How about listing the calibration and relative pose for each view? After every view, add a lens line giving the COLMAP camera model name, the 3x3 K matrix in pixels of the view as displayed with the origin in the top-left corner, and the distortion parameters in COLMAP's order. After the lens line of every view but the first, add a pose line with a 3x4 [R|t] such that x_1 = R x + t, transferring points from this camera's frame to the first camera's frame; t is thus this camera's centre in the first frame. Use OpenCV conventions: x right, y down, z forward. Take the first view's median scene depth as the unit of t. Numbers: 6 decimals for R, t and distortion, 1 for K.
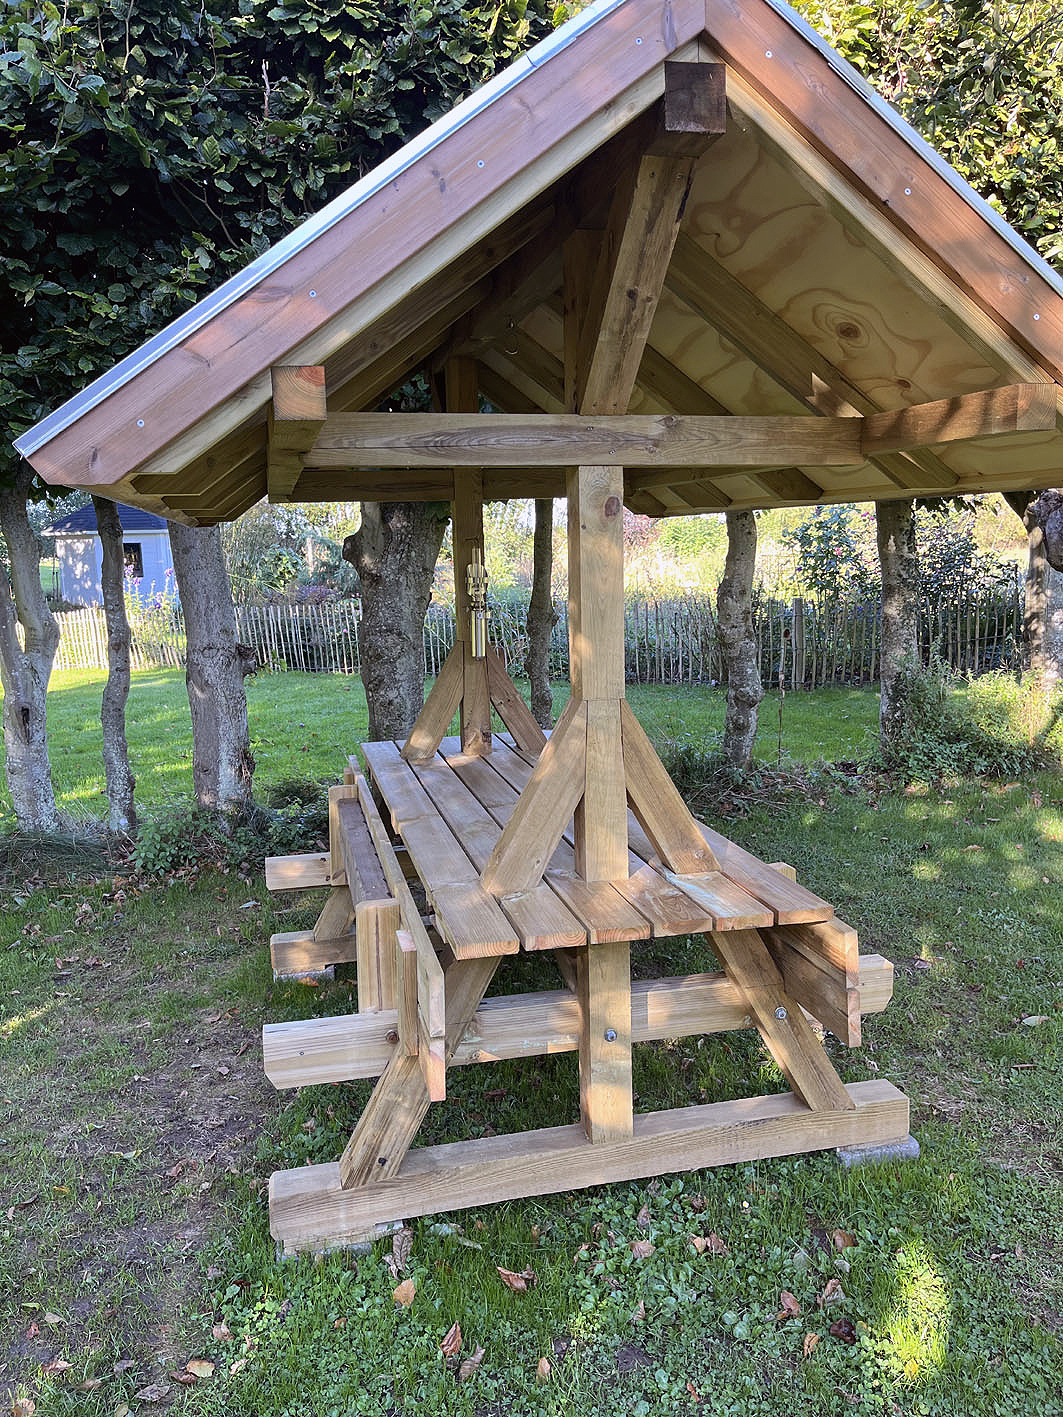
lens RADIAL K [[1068.0, 0, 531.5], [0, 1068.0, 708.5], [0, 0, 1]] dist [0.054362, -0.093028]
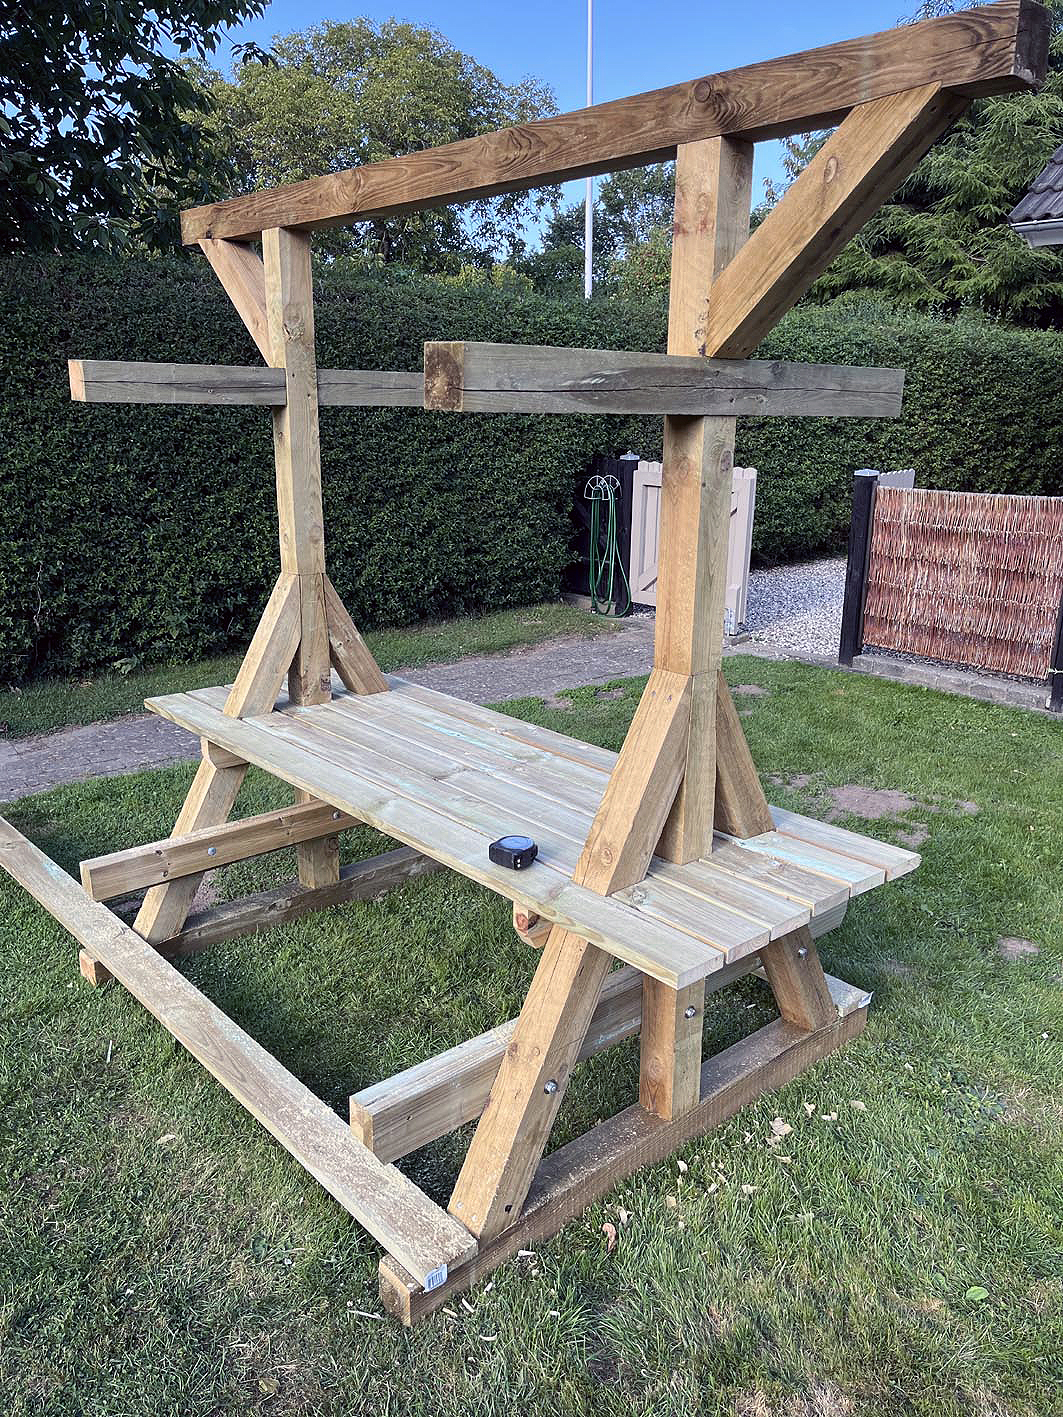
lens RADIAL K [[1068.0, 0, 531.5], [0, 1068.0, 708.5], [0, 0, 1]] dist [0.054362, -0.093028]
pose [[0.880337, -0.098352, 0.464040, -0.291272], [0.039200, 0.990007, 0.135463, -0.063094], [-0.472725, -0.101063, 0.875395, 0.149082]]
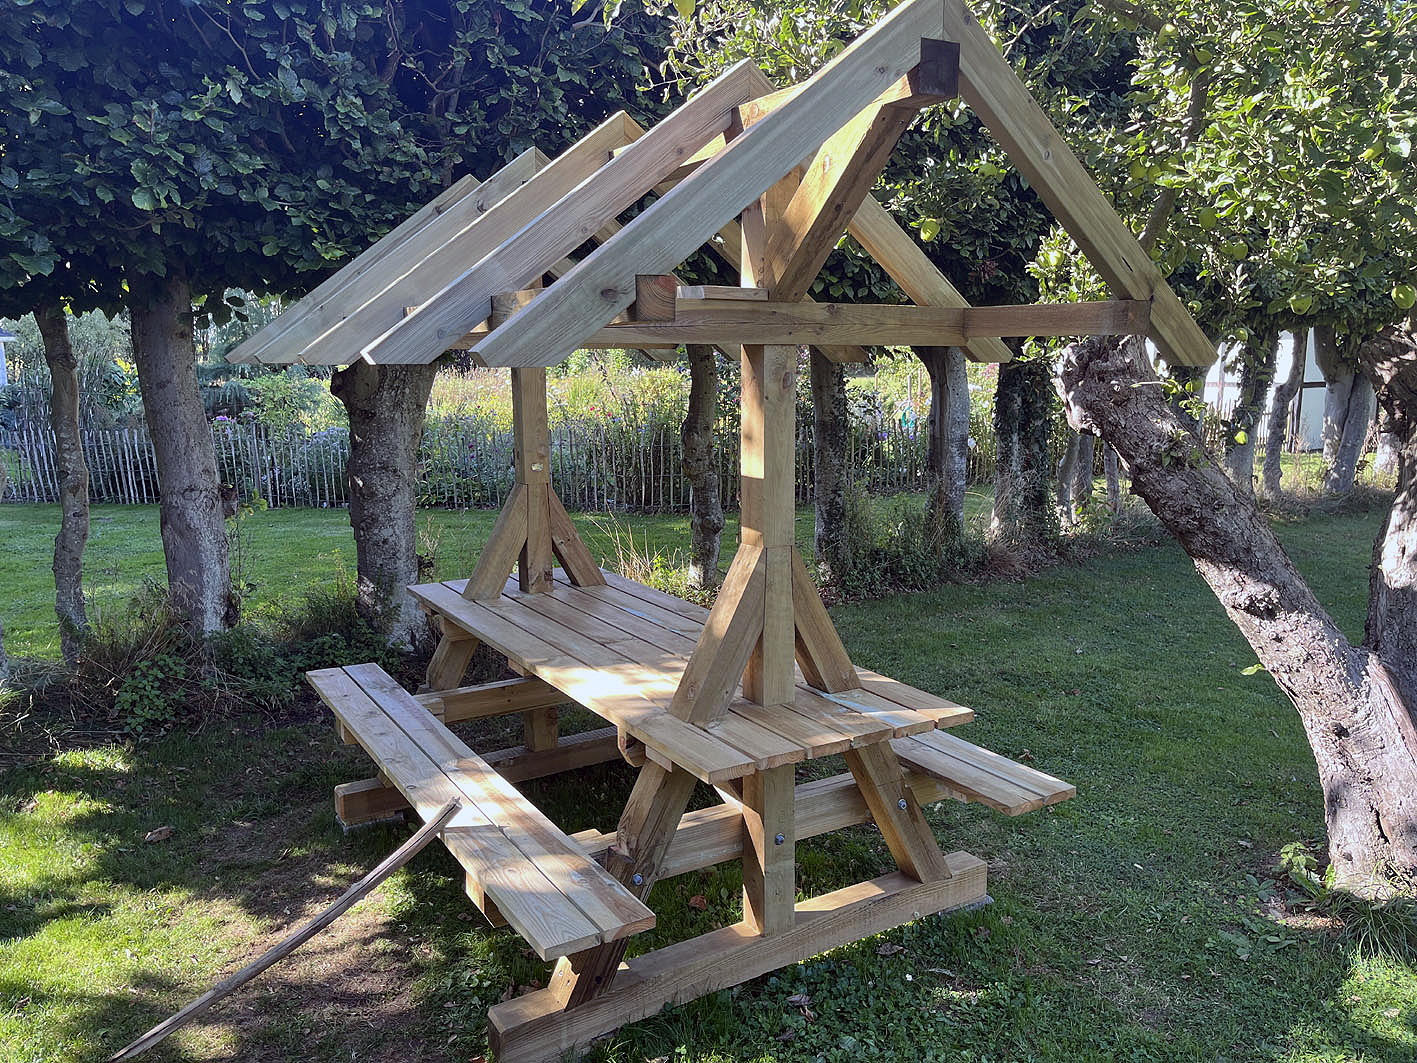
lens RADIAL K [[1068.0, 0, 703.4], [0, 1068.0, 523.4], [0, 0, 1]] dist [0.054362, -0.093028]
pose [[0.950006, -0.026613, 0.311095, -0.213500], [0.026890, 0.999633, 0.003400, -0.023050], [-0.311071, 0.005135, 0.950373, -0.038587]]
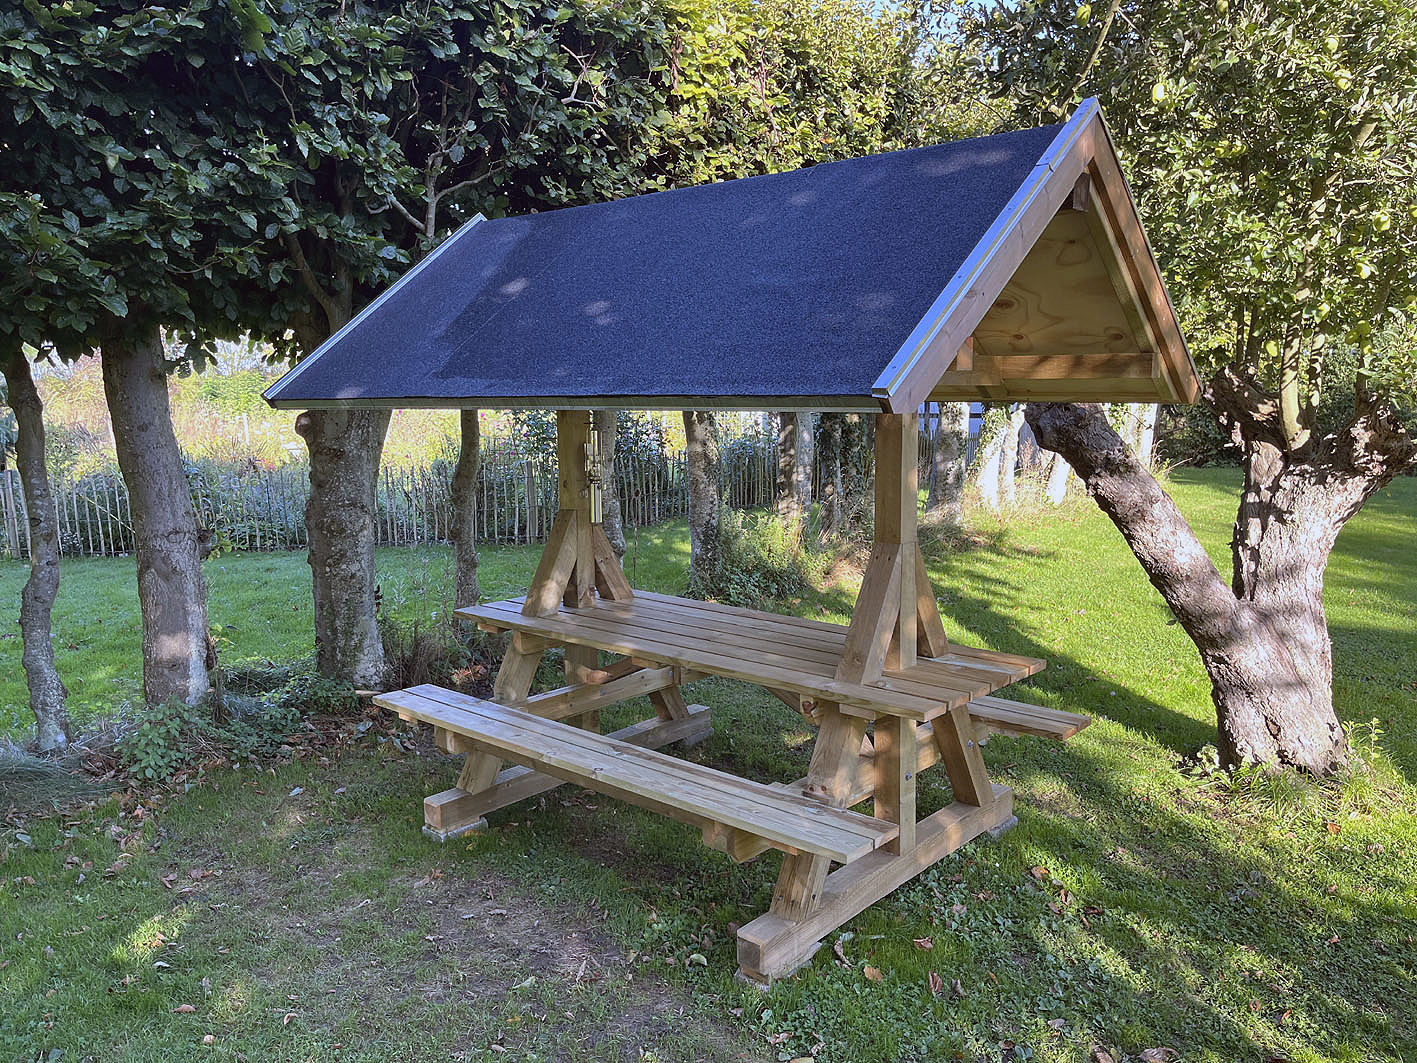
lens RADIAL K [[1068.0, 0, 703.4], [0, 1068.0, 523.4], [0, 0, 1]] dist [0.054362, -0.093028]
pose [[0.819476, -0.054670, 0.570500, -0.579664], [0.076888, 0.996928, -0.014909, -0.019284], [-0.567933, 0.056082, 0.821162, -0.026188]]
